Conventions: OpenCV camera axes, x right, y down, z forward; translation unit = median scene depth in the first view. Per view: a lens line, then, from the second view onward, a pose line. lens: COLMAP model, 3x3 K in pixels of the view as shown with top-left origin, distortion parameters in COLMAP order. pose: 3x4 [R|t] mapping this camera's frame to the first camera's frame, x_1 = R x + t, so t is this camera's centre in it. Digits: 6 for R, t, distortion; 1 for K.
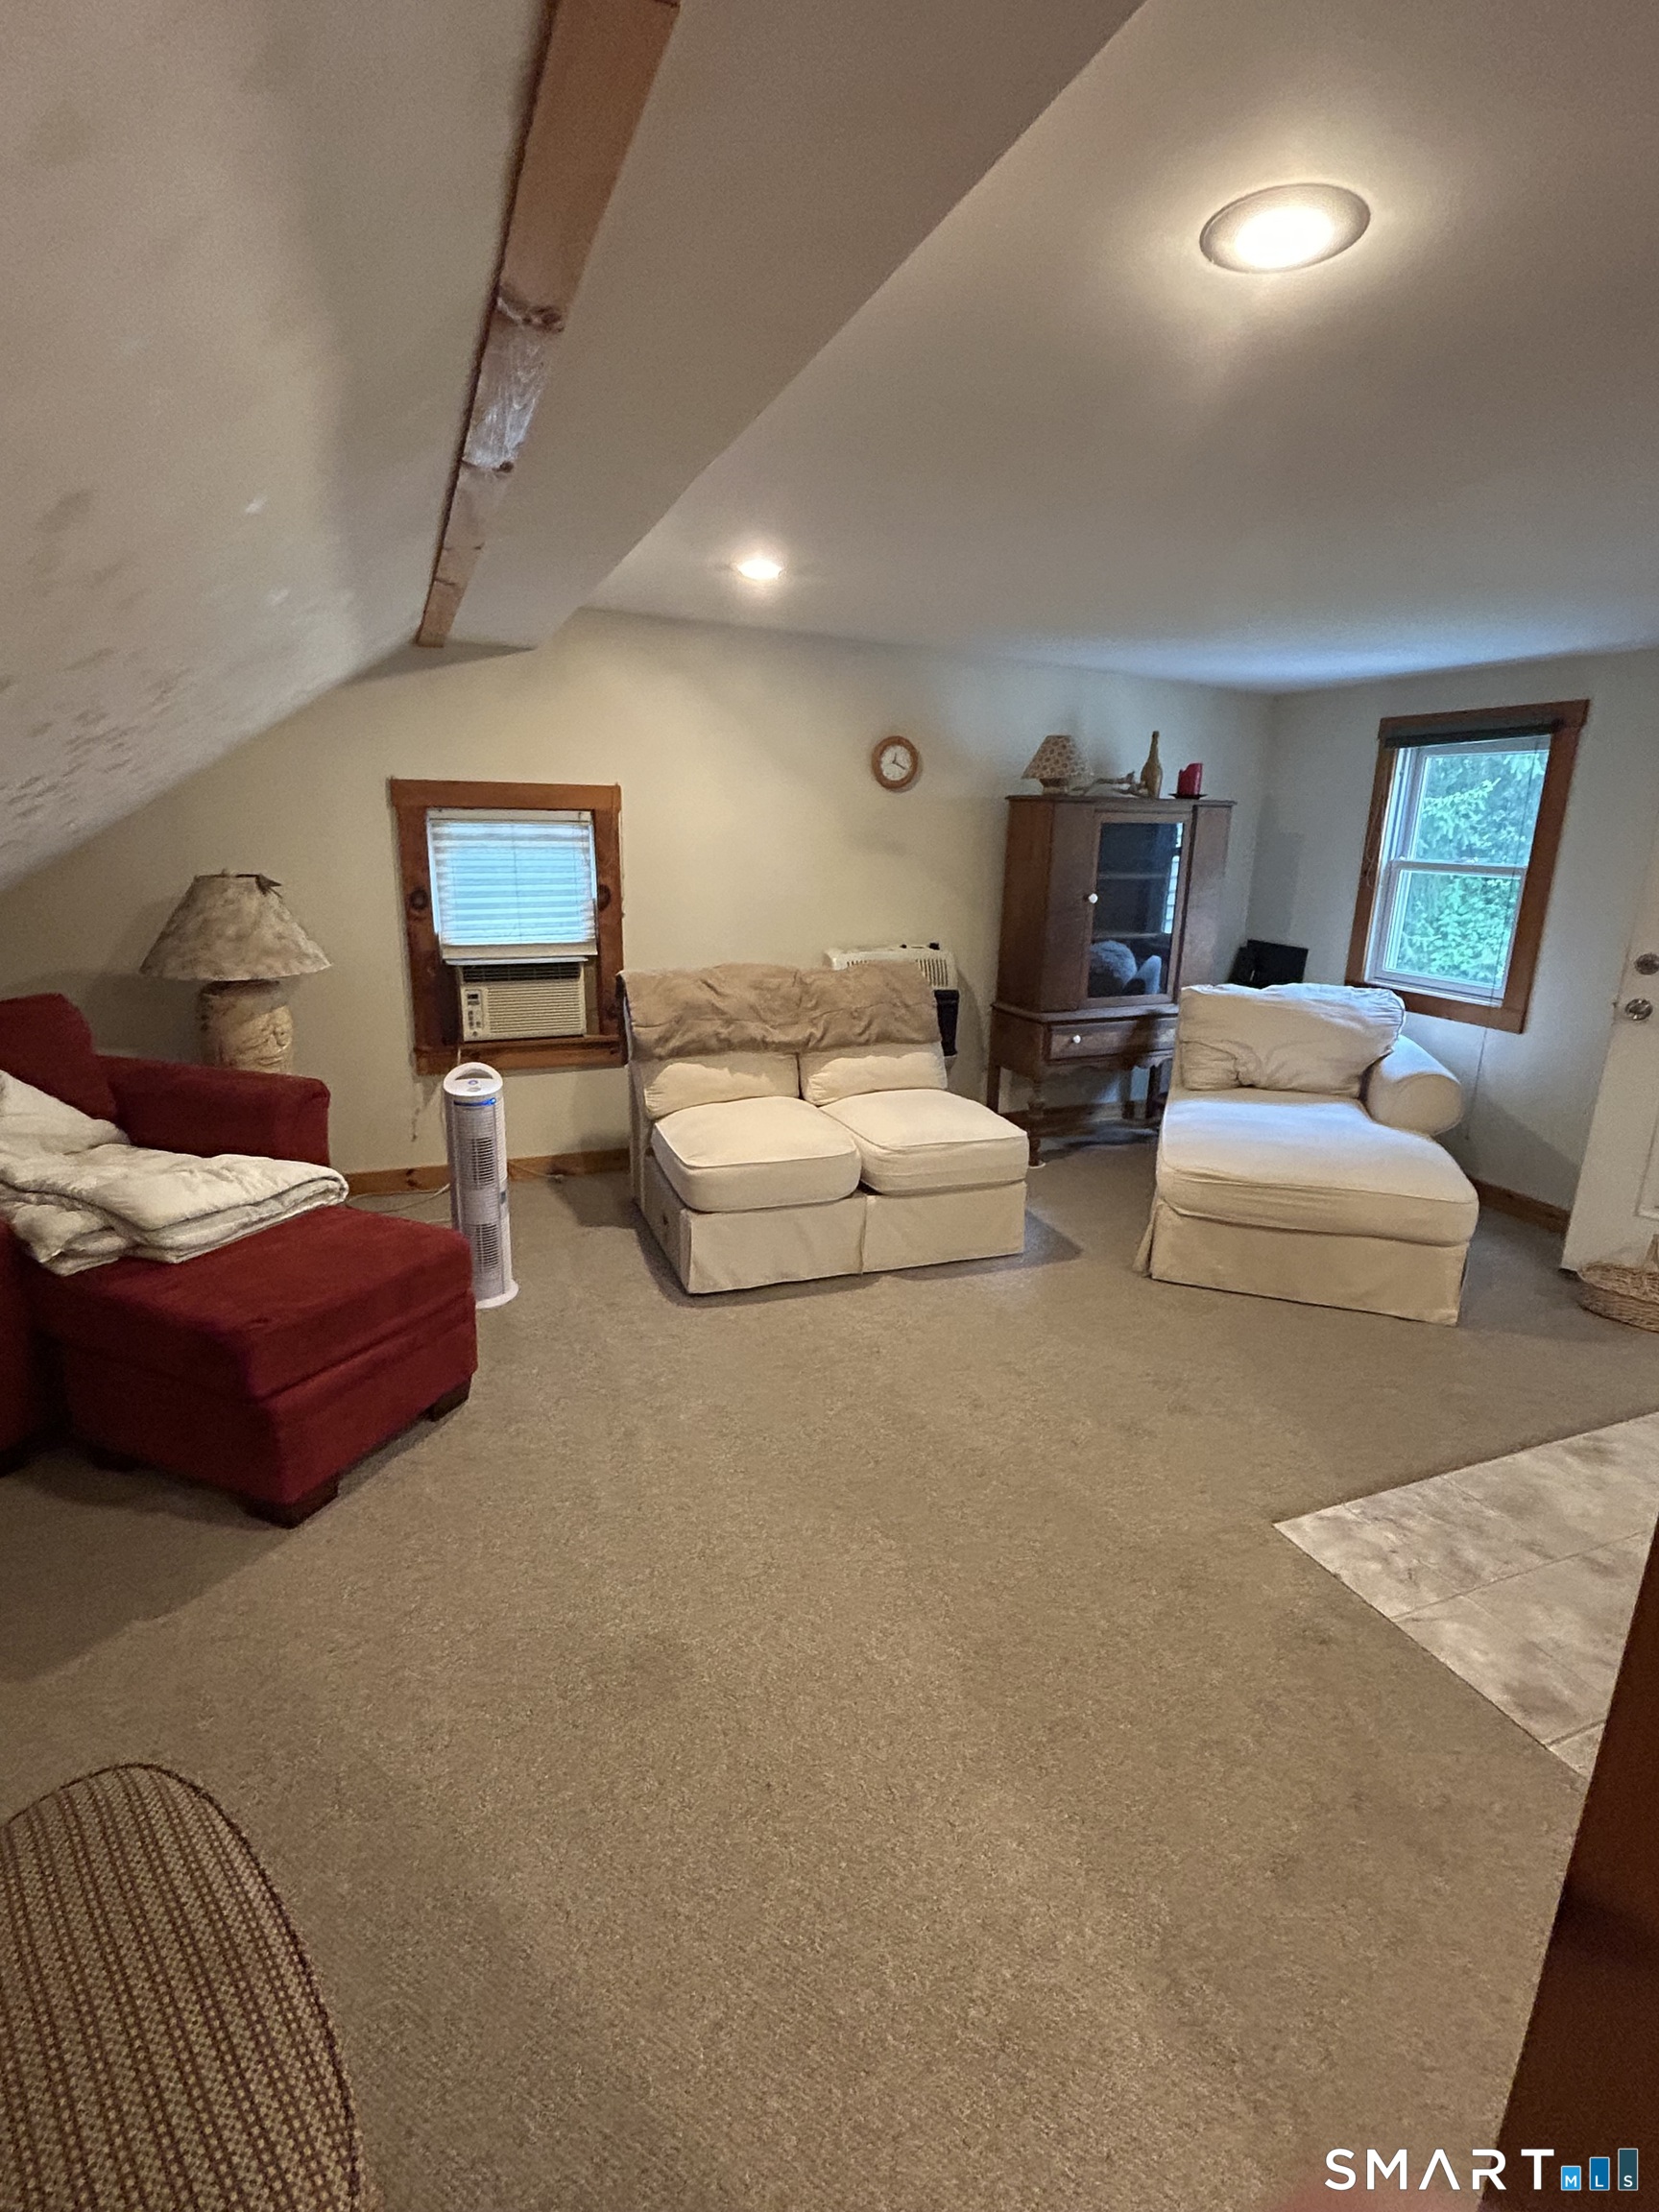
lens RADIAL K [[1057.6, 0, 832.6], [0, 1057.6, 1101.0], [0, 0, 1]] dist [-0.003544, -0.000900]
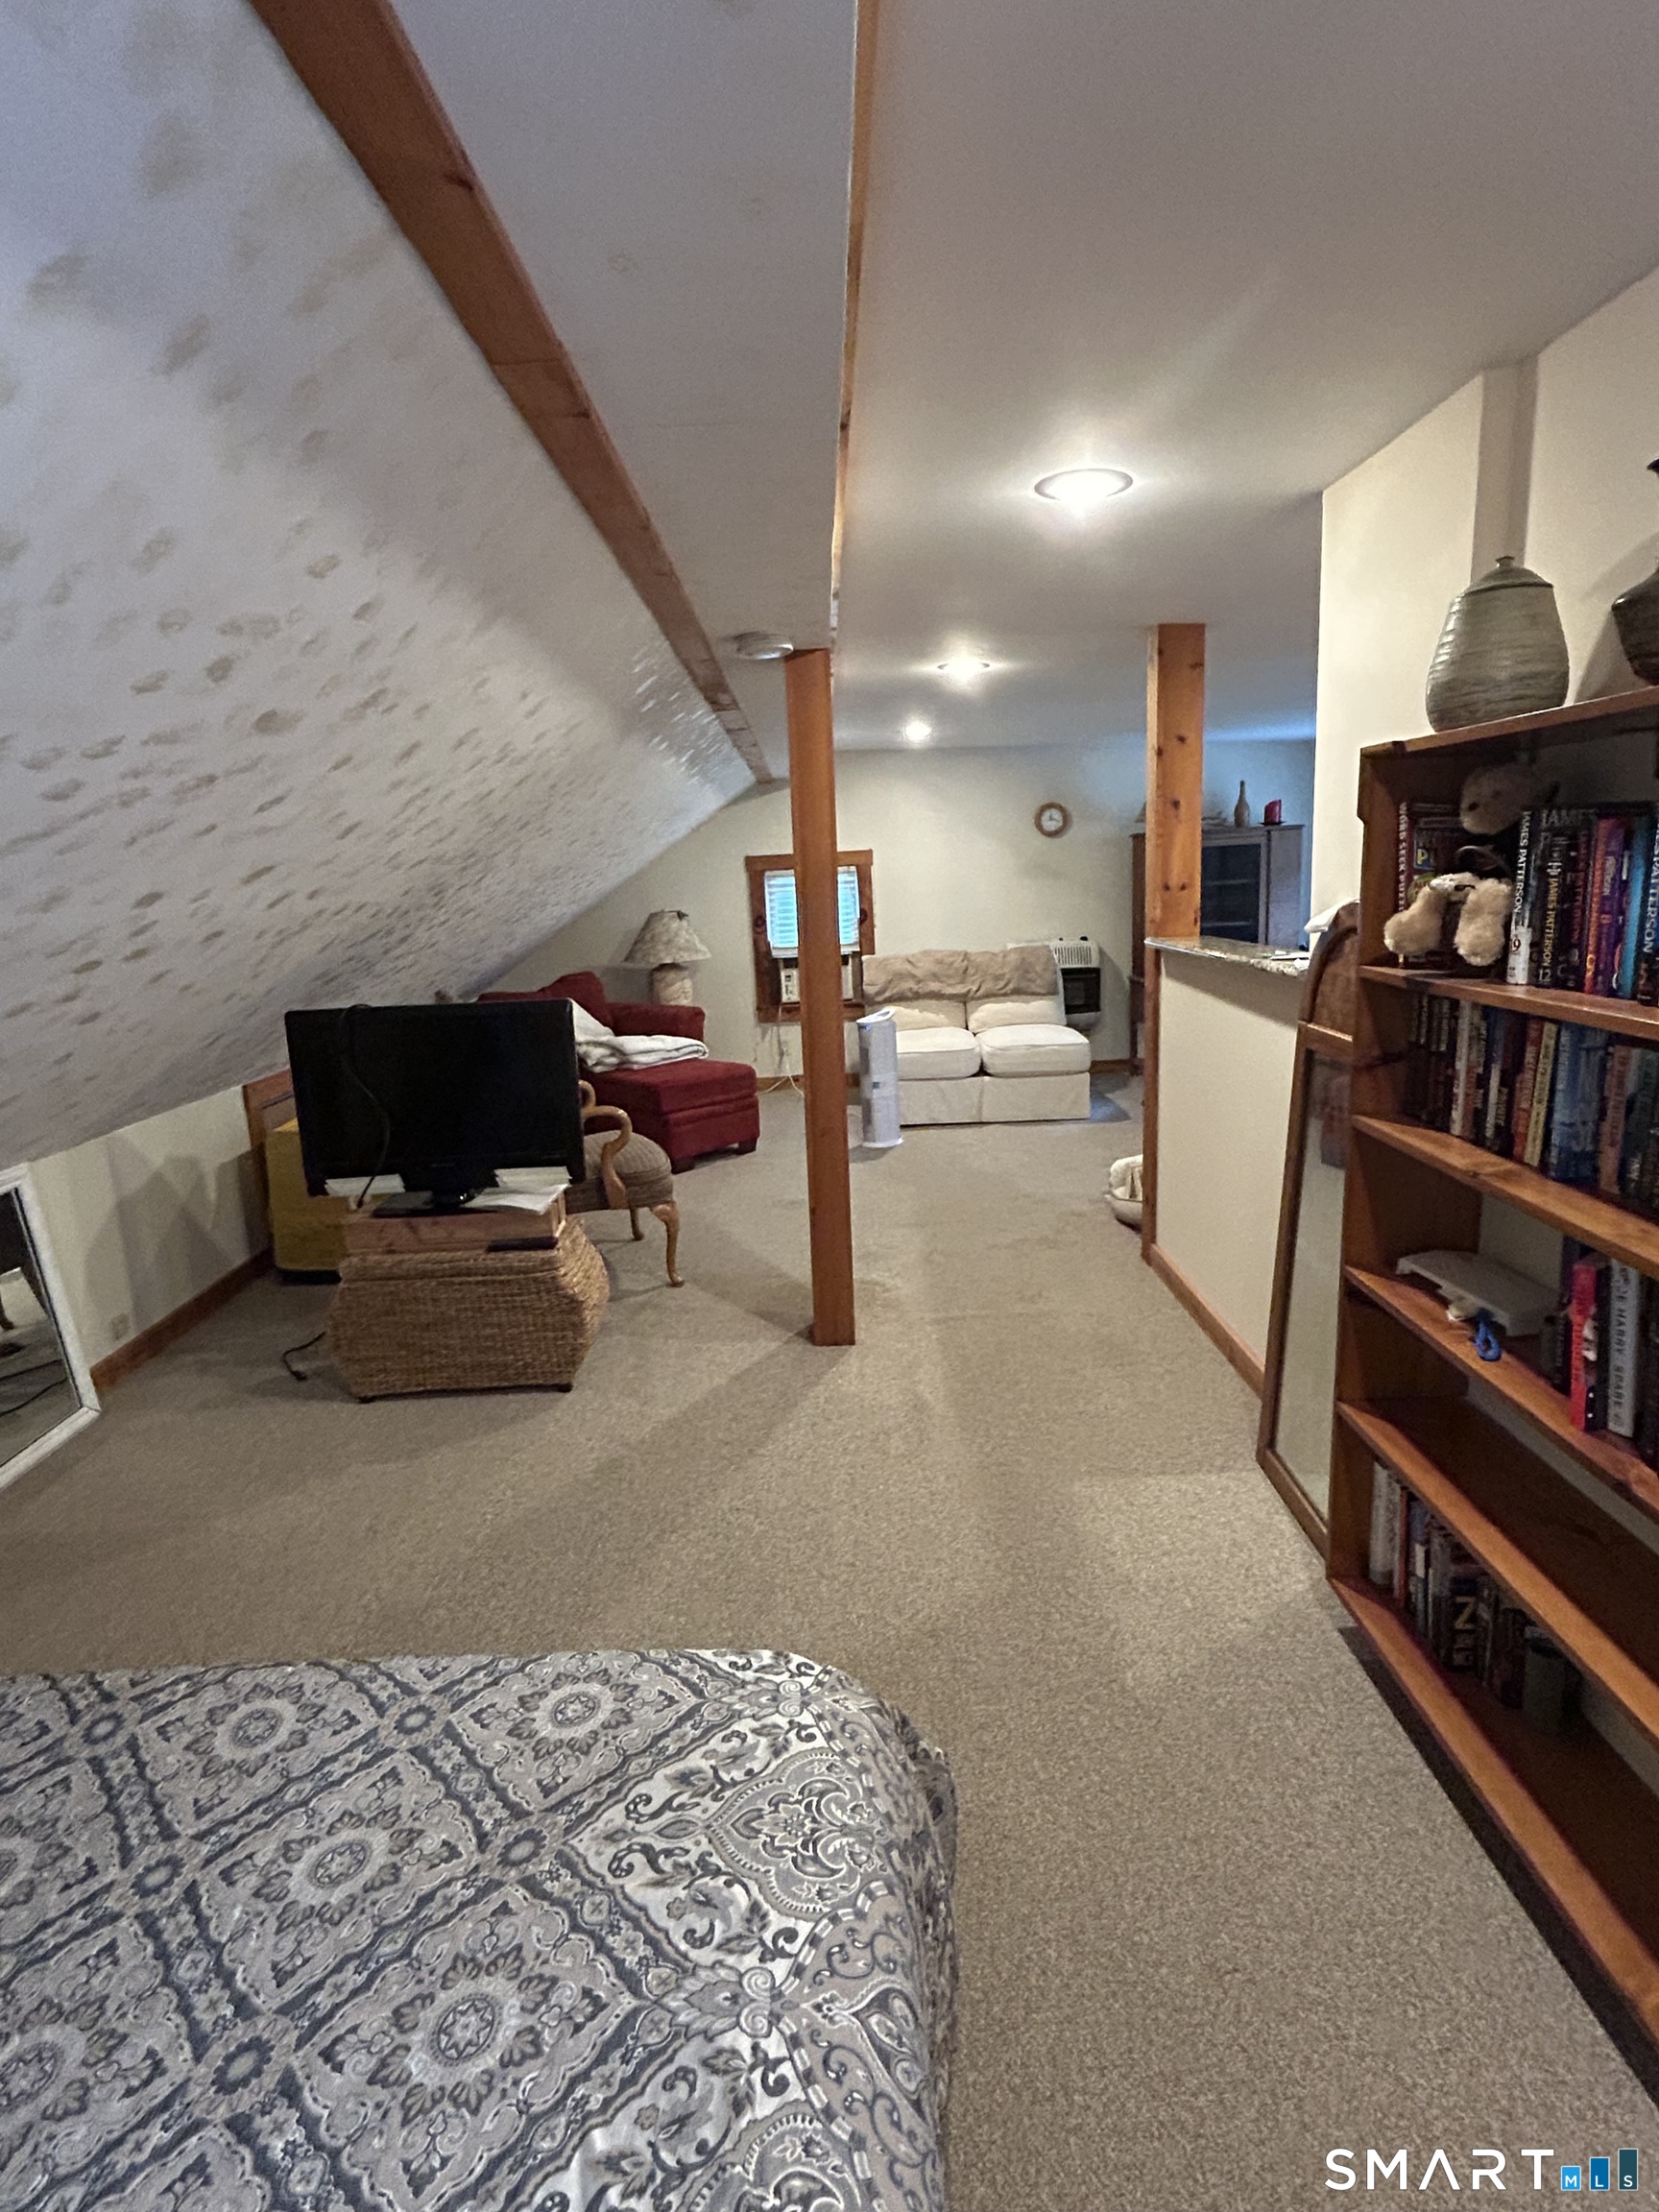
lens RADIAL K [[1142.3, 0, 828.8], [0, 1142.3, 1106.8], [0, 0, 1]] dist [0.006400, 0.000241]
pose [[0.927063, 0.009347, -0.374790, 0.455782], [-0.027769, 0.998655, -0.043784, 0.208994], [0.373876, 0.050998, 0.926075, -0.745599]]
